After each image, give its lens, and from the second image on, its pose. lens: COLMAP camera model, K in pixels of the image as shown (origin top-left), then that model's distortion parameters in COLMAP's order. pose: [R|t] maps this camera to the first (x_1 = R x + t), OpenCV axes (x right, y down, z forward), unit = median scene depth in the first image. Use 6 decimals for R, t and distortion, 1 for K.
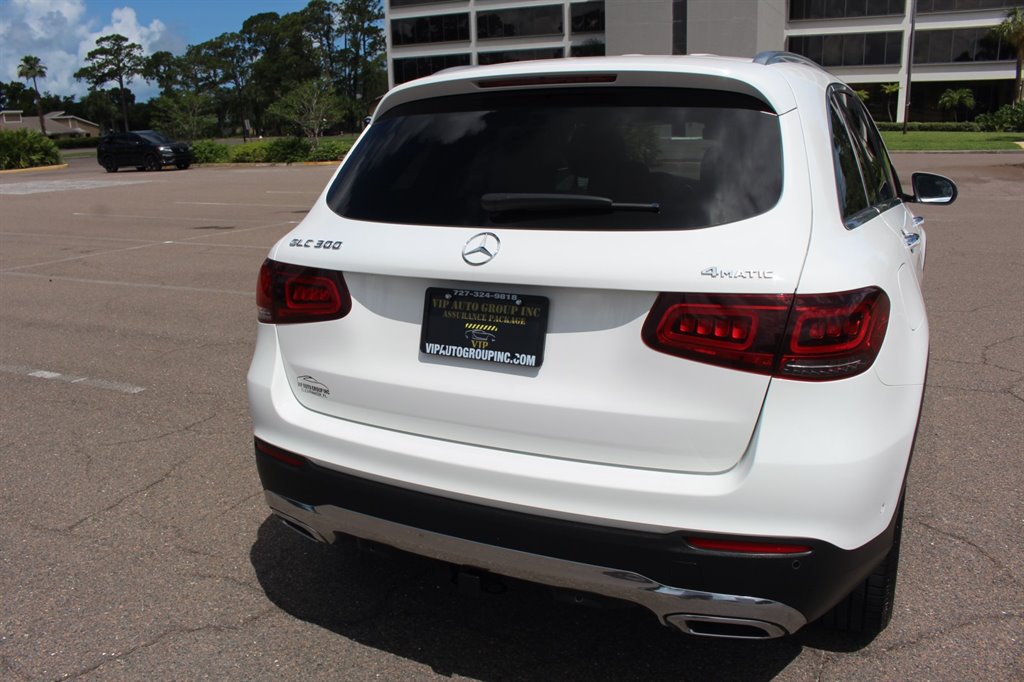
lens RADIAL K [[847.9, 0, 490.4], [0, 847.9, 344.6], [0, 0, 1]] dist [-0.131940, 0.103938]
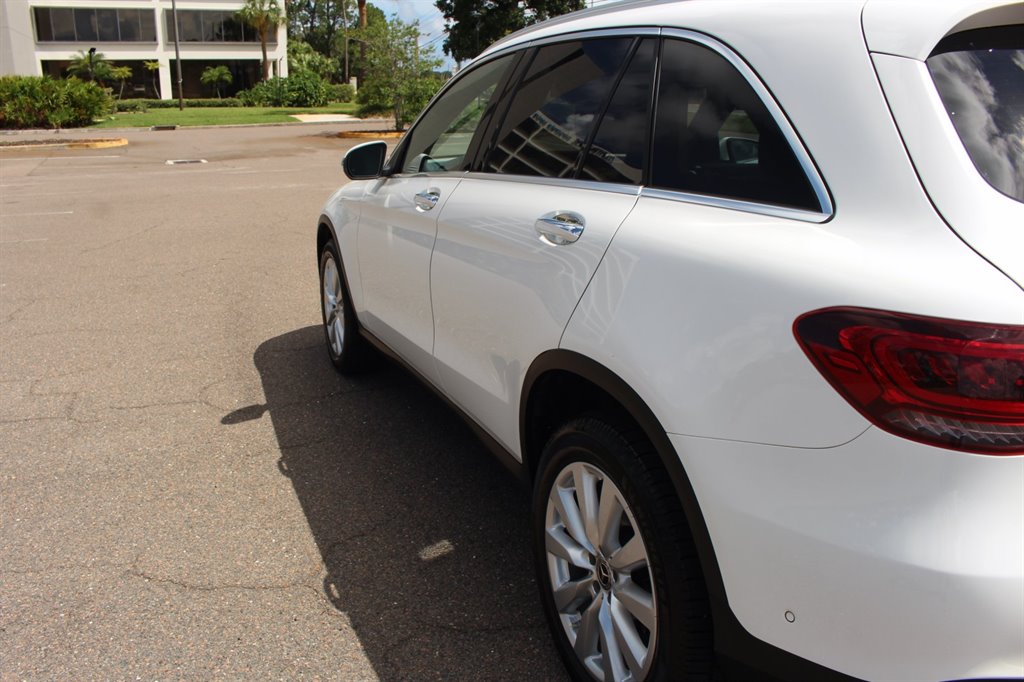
lens RADIAL K [[837.7, 0, 495.2], [0, 837.7, 339.4], [0, 0, 1]] dist [-0.112536, 0.064797]
pose [[0.650959, -0.191335, 0.734604, -0.856982], [0.175885, 0.979396, 0.099236, -0.206558], [-0.738456, 0.064608, 0.671199, 0.965126]]
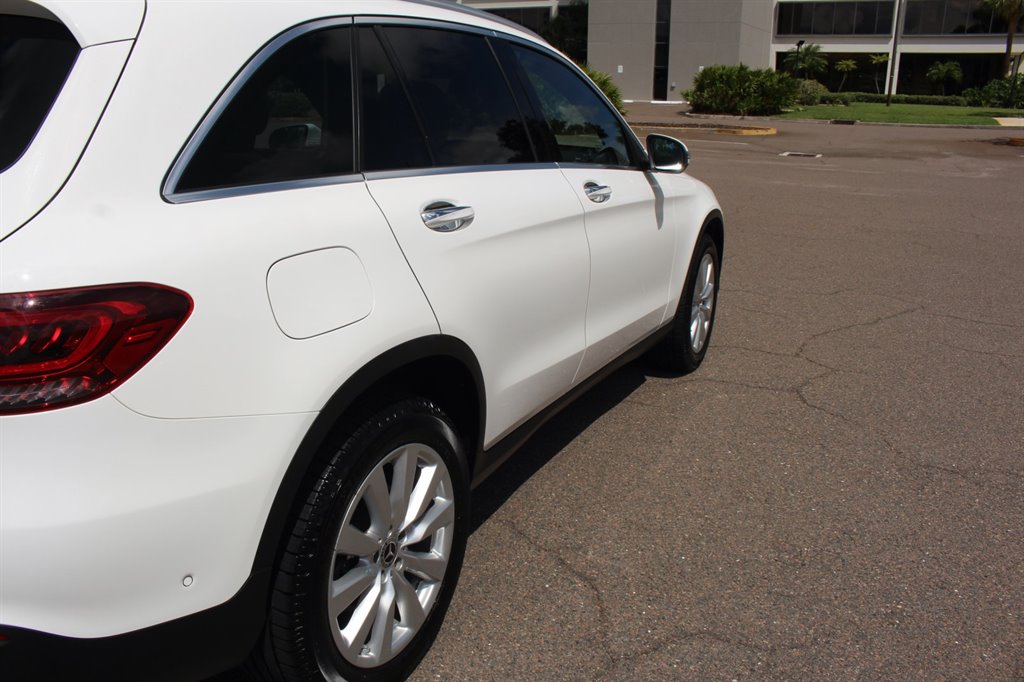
lens RADIAL K [[834.5, 0, 483.8], [0, 834.5, 351.8], [0, 0, 1]] dist [-0.123366, 0.083697]
pose [[0.999515, 0.030917, -0.003832, 0.639761], [-0.030646, 0.997879, 0.057424, -0.053951], [0.005599, -0.057279, 0.998343, 0.248948]]
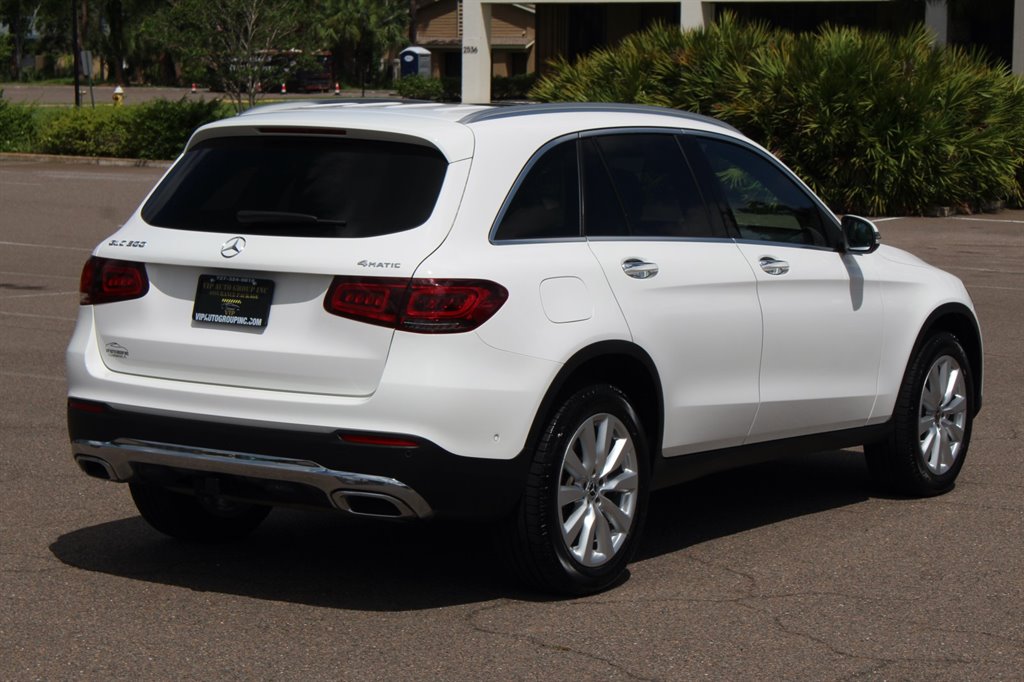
lens RADIAL K [[2496.8, 0, 509.7], [0, 2496.8, 342.7], [0, 0, 1]] dist [0.084481, 0.000000]
pose [[0.993345, 0.049095, -0.104188, 0.810330], [-0.063807, 0.987673, -0.142938, 0.560911], [0.095886, 0.148635, 0.984232, -2.805347]]
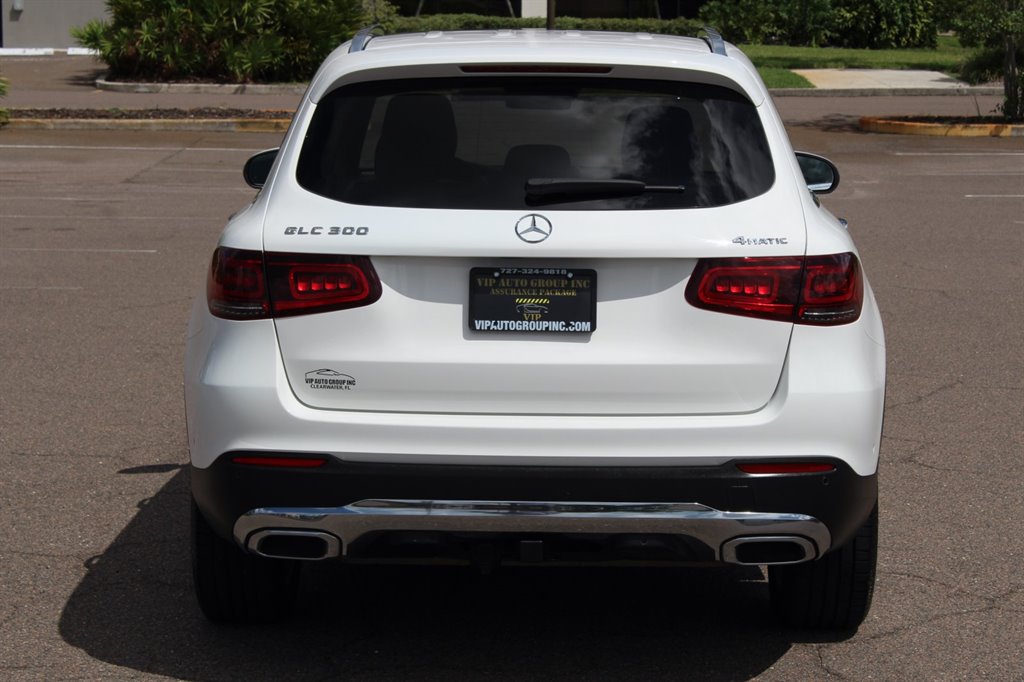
lens RADIAL K [[2496.8, 0, 495.5], [0, 2496.8, 307.6], [0, 0, 1]] dist [0.084481, 0.000000]
pose [[0.900133, -0.022295, 0.435044, -1.276068], [0.081424, 0.989699, -0.117751, 0.318267], [-0.427937, 0.141415, 0.892677, -1.612704]]
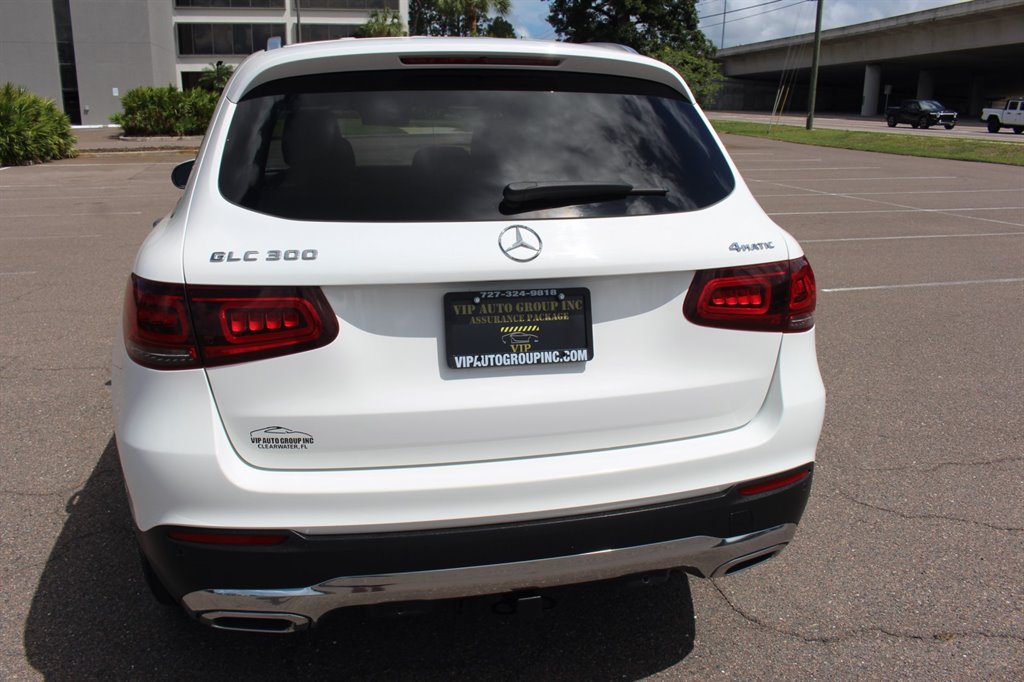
lens RADIAL K [[847.9, 0, 491.9], [0, 847.9, 335.5], [0, 0, 1]] dist [-0.131940, 0.103938]
pose [[0.765966, -0.142424, 0.626906, -0.540326], [0.140107, 0.988694, 0.053431, -0.059240], [-0.627428, 0.046908, 0.777260, 0.275020]]
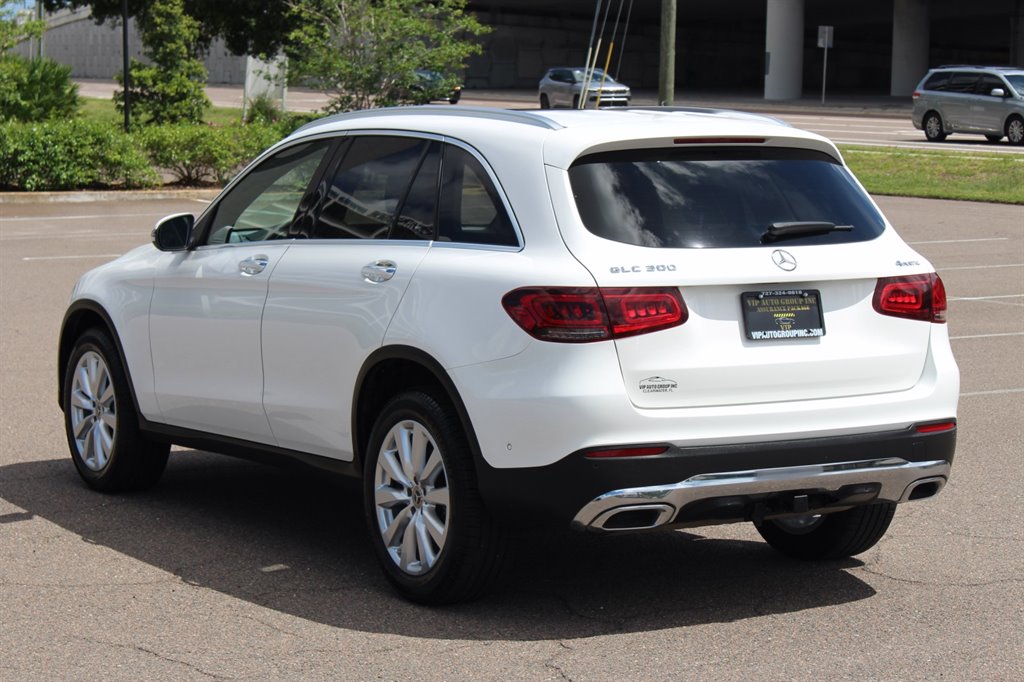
lens RADIAL K [[2496.8, 0, 514.3], [0, 2496.8, 339.5], [0, 0, 1]] dist [0.084481, 0.000000]
pose [[0.526675, -0.058522, 0.848050, -3.390695], [0.194059, 0.979561, -0.052922, 0.136513], [-0.827620, 0.192445, 0.527267, -0.738603]]
